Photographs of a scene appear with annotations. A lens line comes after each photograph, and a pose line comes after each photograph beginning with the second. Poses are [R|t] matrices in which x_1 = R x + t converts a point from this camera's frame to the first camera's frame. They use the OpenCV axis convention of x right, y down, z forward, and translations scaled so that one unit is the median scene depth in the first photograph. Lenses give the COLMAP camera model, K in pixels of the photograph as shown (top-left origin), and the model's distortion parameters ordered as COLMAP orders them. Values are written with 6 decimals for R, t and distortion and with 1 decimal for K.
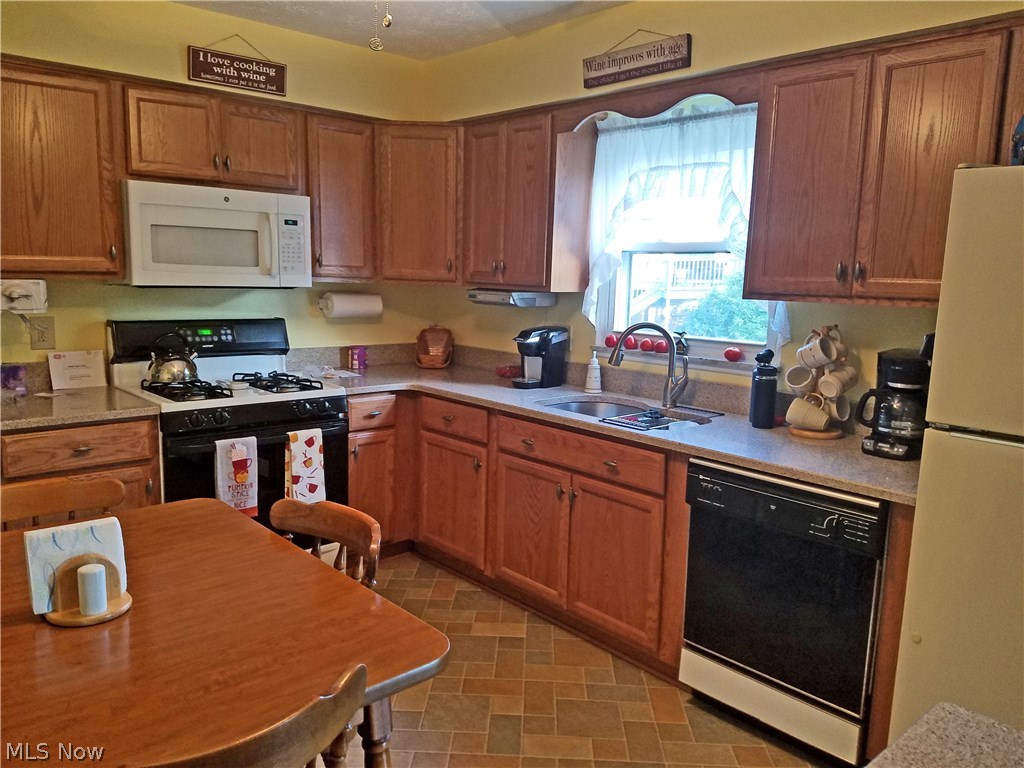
lens RADIAL K [[783.8, 0, 509.7], [0, 783.8, 398.7], [0, 0, 1]] dist [0.217496, -0.356360]
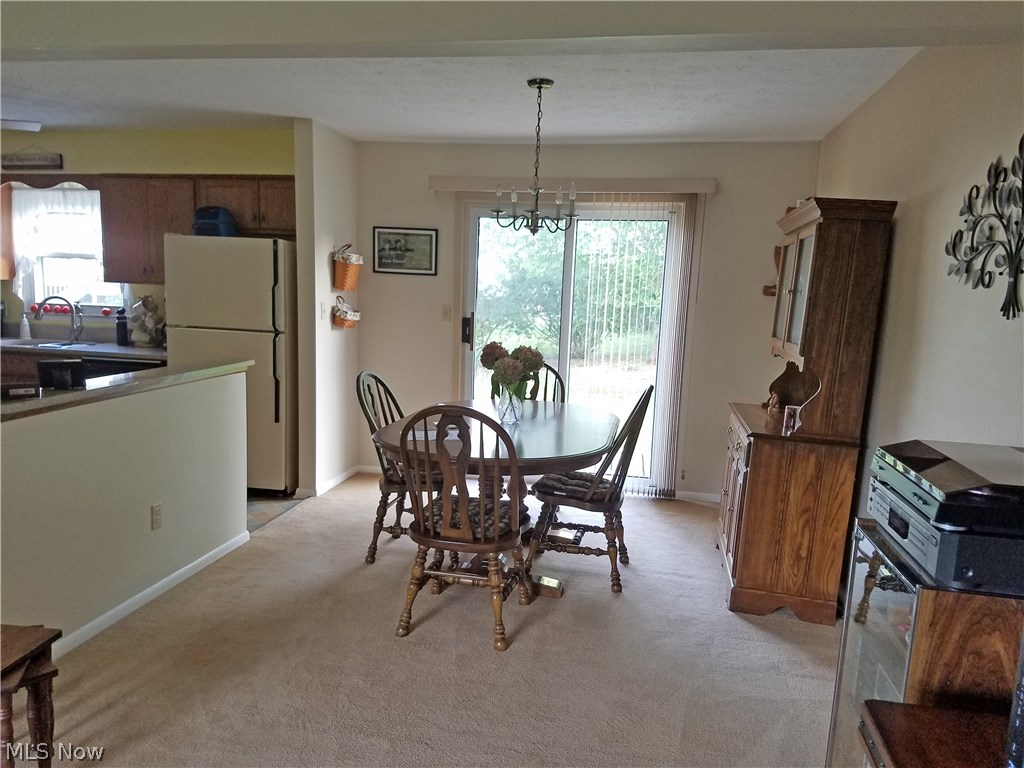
lens RADIAL K [[795.2, 0, 511.3], [0, 795.2, 404.8], [0, 0, 1]] dist [-0.028101, -0.001725]
pose [[0.785146, -0.095182, 0.611953, -0.132850], [0.086534, 0.995286, 0.043780, 0.161318], [-0.613236, 0.018581, 0.789681, -1.053480]]
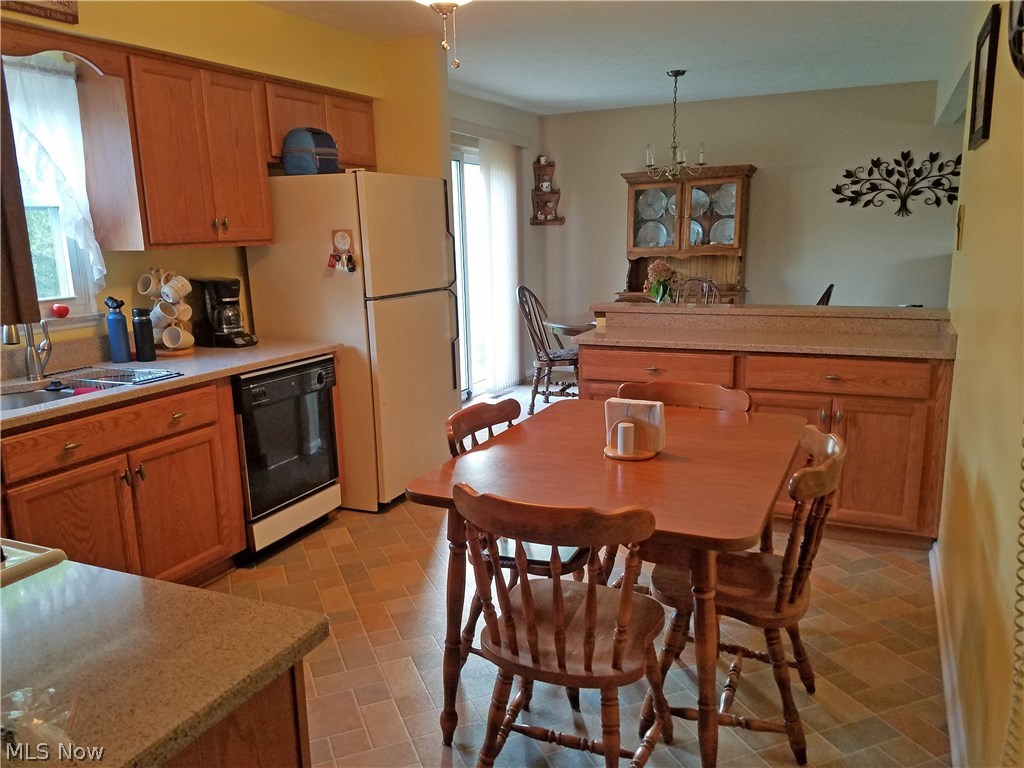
lens RADIAL K [[783.8, 0, 509.7], [0, 783.8, 398.7], [0, 0, 1]] dist [0.217496, -0.356360]
pose [[-0.396733, -0.217154, 0.891879, -0.843997], [0.163153, 0.939463, 0.301314, -0.159197], [-0.903318, 0.265054, -0.337287, 0.825192]]
